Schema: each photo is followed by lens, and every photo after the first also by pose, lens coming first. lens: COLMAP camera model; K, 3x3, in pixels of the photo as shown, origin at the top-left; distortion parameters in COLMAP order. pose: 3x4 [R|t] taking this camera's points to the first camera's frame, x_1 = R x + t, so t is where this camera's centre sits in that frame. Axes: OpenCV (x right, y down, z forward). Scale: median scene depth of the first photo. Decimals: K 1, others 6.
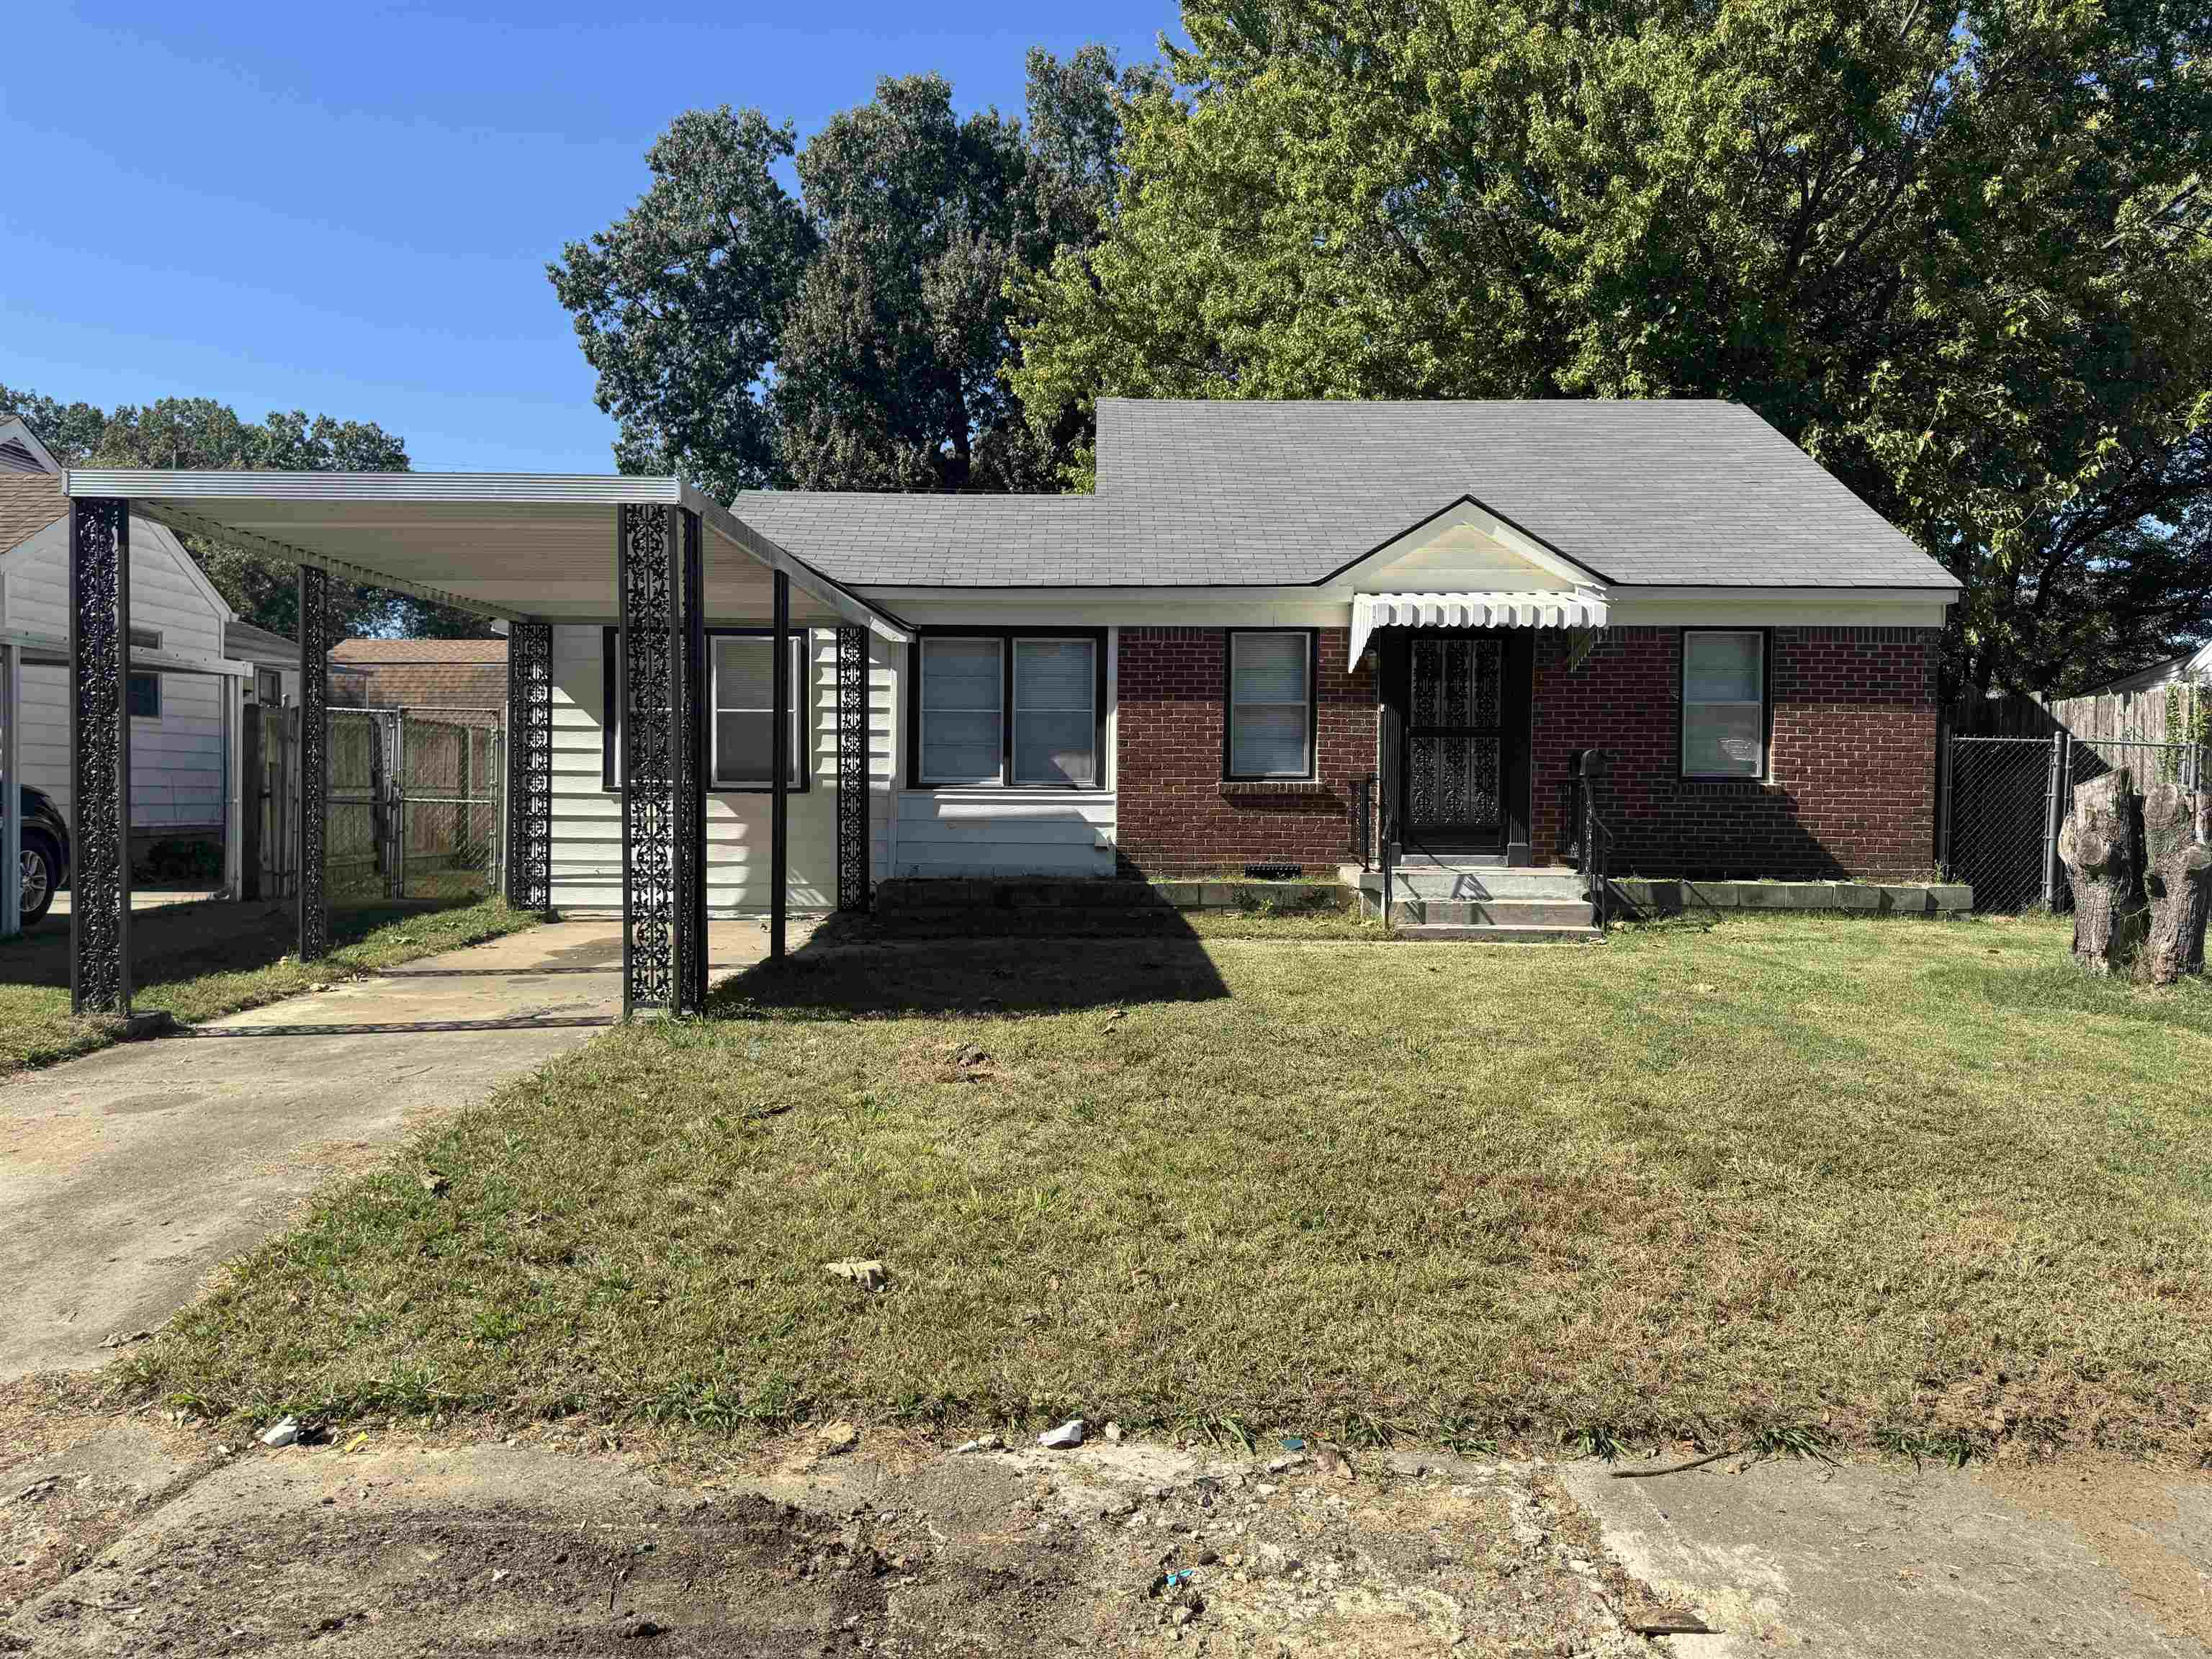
lens RADIAL K [[1551.0, 0, 1106.0], [0, 1551.0, 829.5], [0, 0, 1]] dist [0.031445, -0.075873]
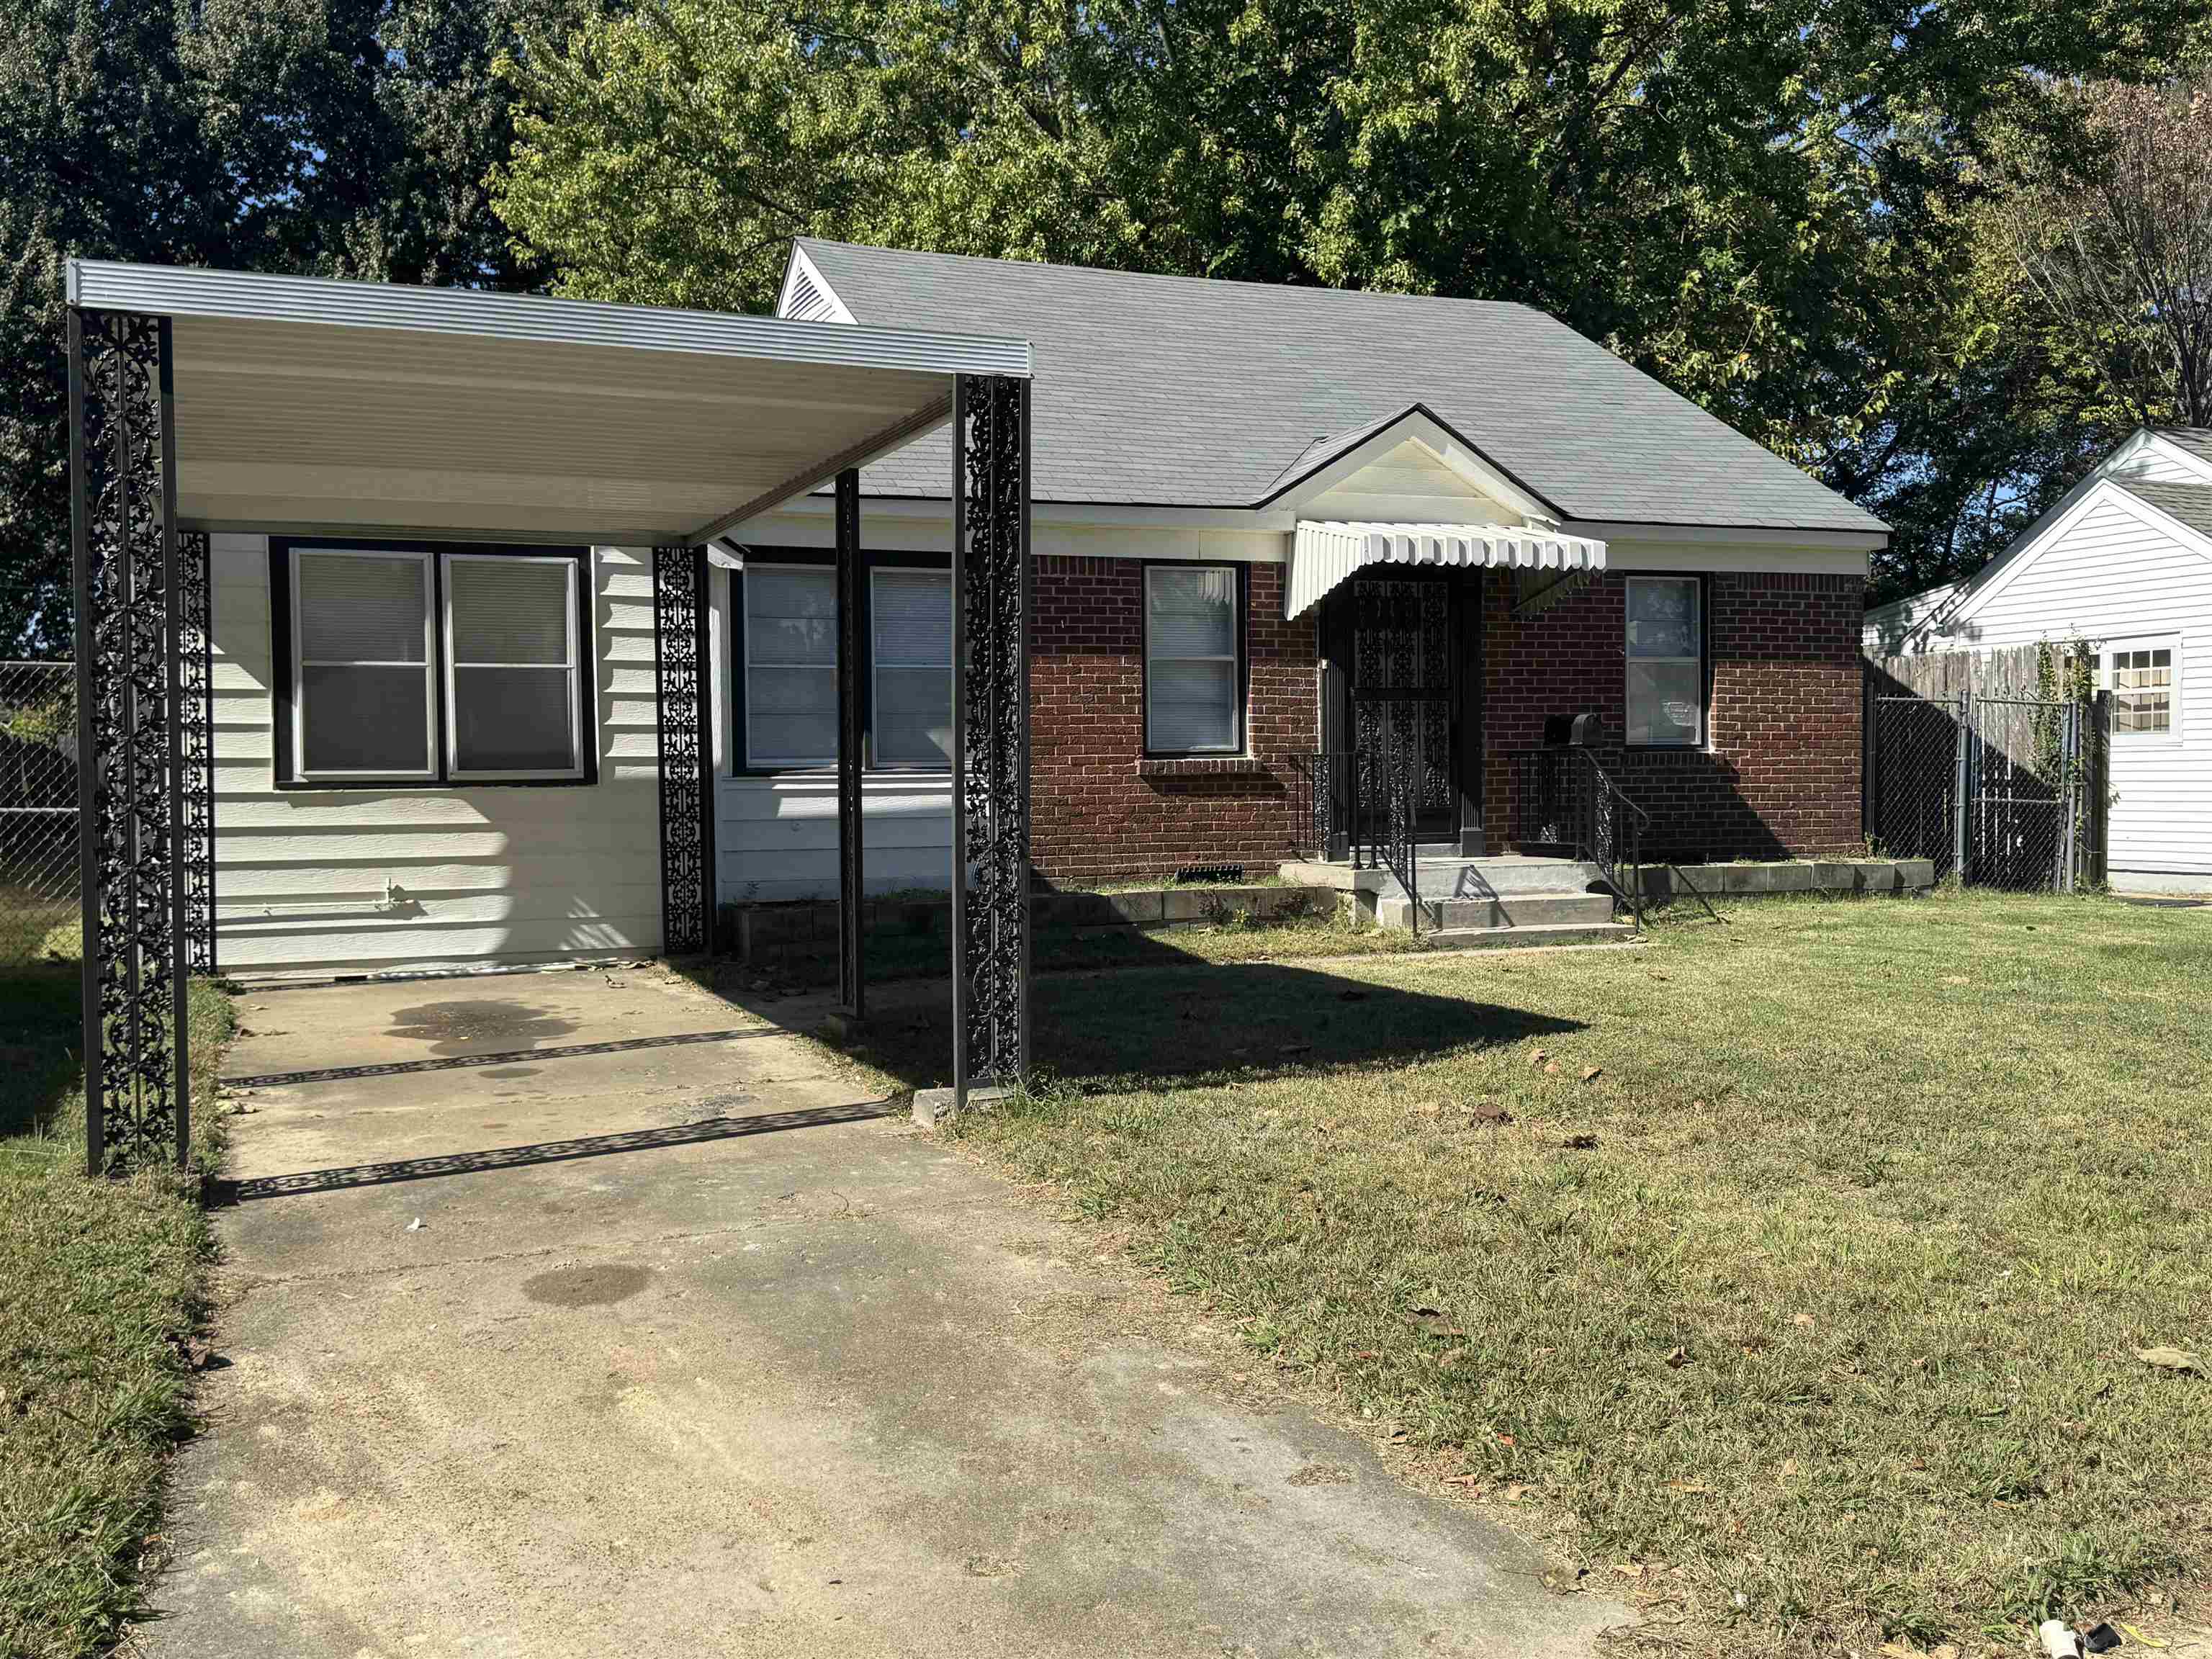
lens RADIAL K [[2060.4, 0, 1106.0], [0, 2060.4, 829.5], [0, 0, 1]] dist [0.038327, -0.105113]
pose [[0.919851, -0.029328, 0.391171, -0.343692], [0.028258, 0.999565, 0.008494, -0.005230], [-0.391250, 0.003240, 0.920279, 0.065847]]
